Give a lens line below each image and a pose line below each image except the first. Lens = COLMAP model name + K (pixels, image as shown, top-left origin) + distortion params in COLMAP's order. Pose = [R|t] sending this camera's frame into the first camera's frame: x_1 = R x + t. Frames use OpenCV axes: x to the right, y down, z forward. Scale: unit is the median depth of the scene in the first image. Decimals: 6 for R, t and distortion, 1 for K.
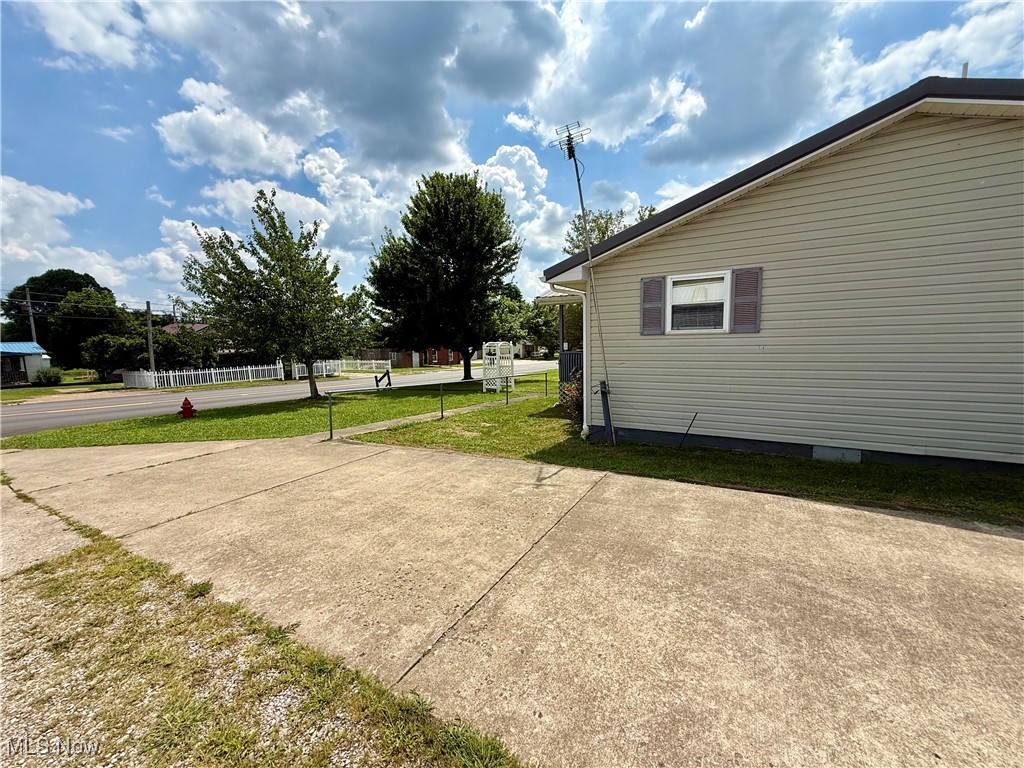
lens RADIAL K [[409.0, 0, 508.8], [0, 409.0, 385.6], [0, 0, 1]] dist [0.001697, 0.000068]
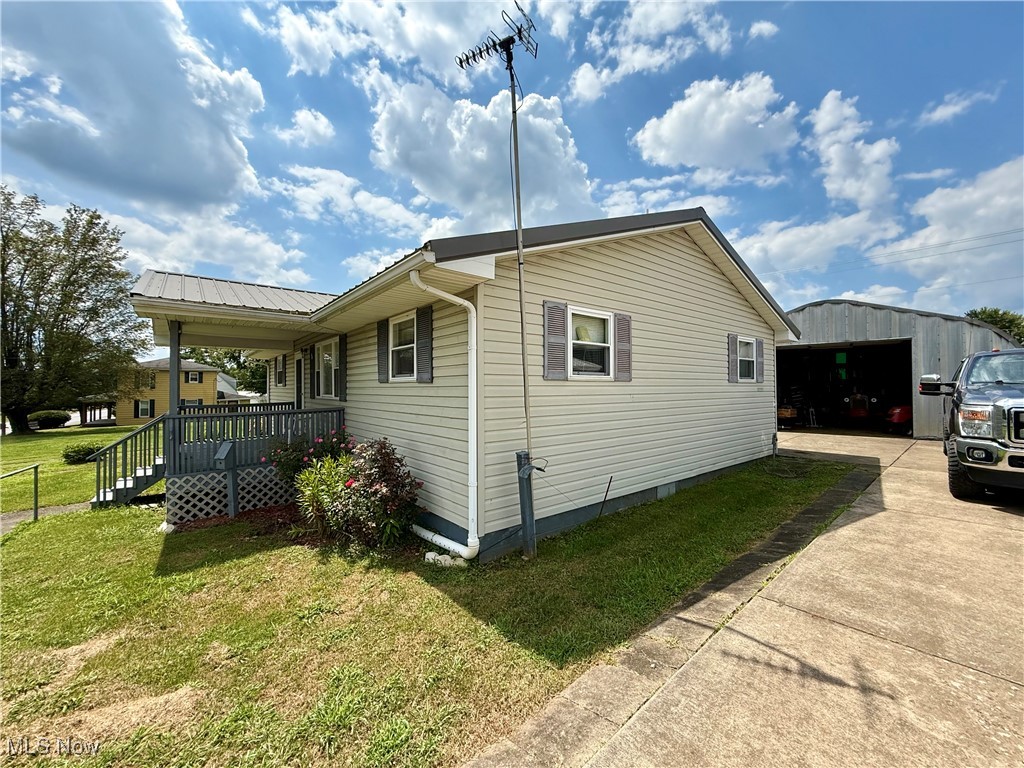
lens RADIAL K [[409.0, 0, 510.1], [0, 409.0, 388.2], [0, 0, 1]] dist [0.001697, 0.000068]
pose [[0.328421, 0.017840, 0.944363, -0.454720], [0.097316, 0.993862, -0.052619, -0.098854], [-0.939505, 0.109182, 0.324669, 1.054398]]
